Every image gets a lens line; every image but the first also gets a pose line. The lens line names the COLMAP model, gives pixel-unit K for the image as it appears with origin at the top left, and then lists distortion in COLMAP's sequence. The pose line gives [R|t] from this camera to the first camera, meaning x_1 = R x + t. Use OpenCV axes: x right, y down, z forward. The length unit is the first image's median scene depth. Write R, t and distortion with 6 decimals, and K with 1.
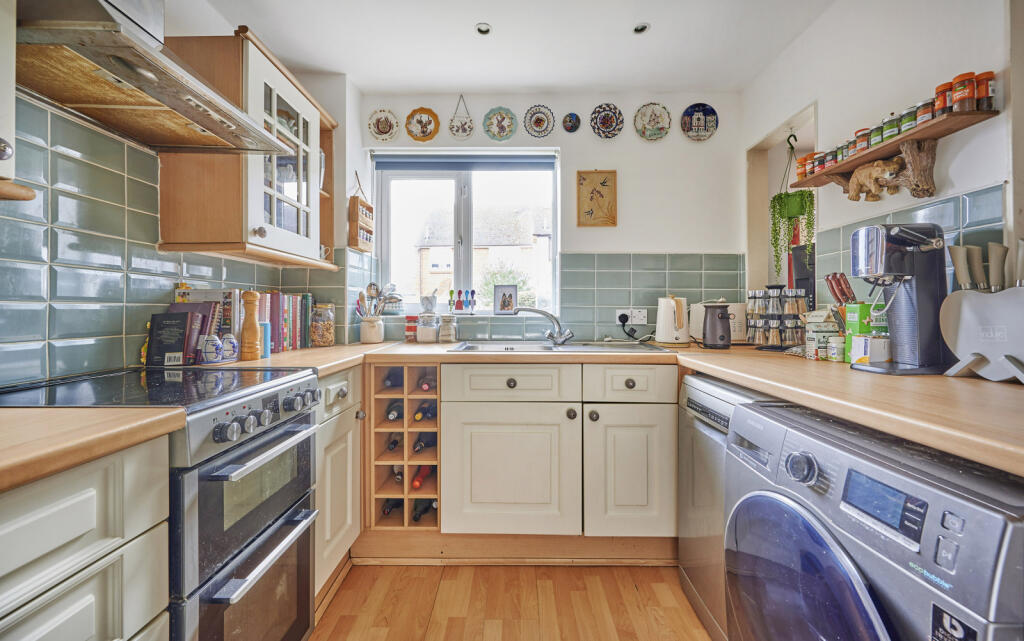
lens RADIAL K [[382.2, 0, 501.4], [0, 382.2, 311.9], [0, 0, 1]] dist [-0.002469, 0.000359]
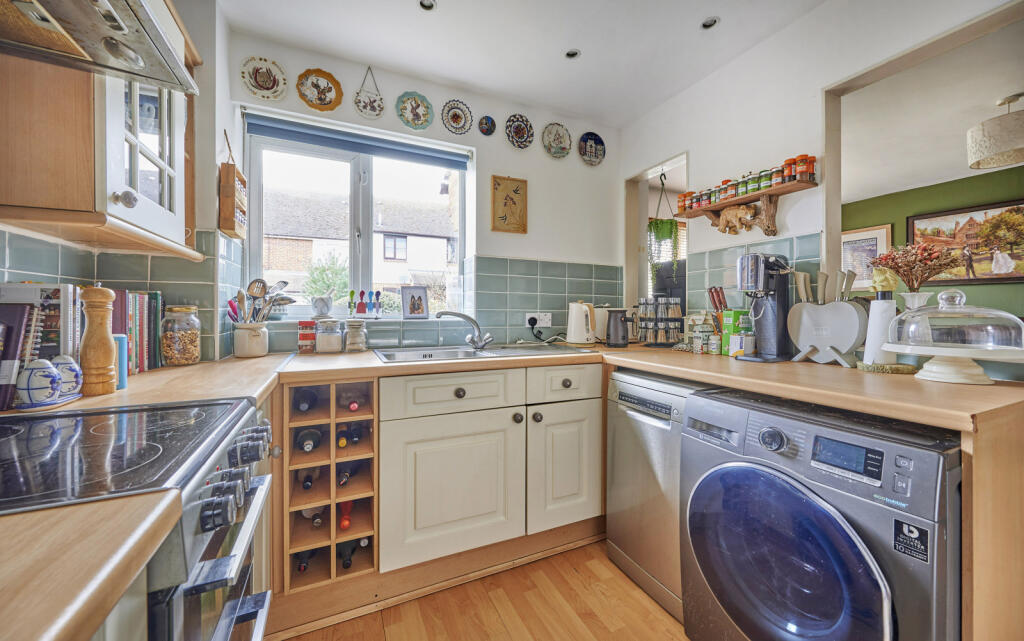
lens RADIAL K [[382.2, 0, 507.9], [0, 382.2, 315.0], [0, 0, 1]] dist [-0.002469, 0.000359]
pose [[0.901343, -0.002715, 0.433098, -0.268540], [-0.000337, 0.999976, 0.006970, -0.011524], [-0.433106, -0.006428, 0.901320, 0.100685]]
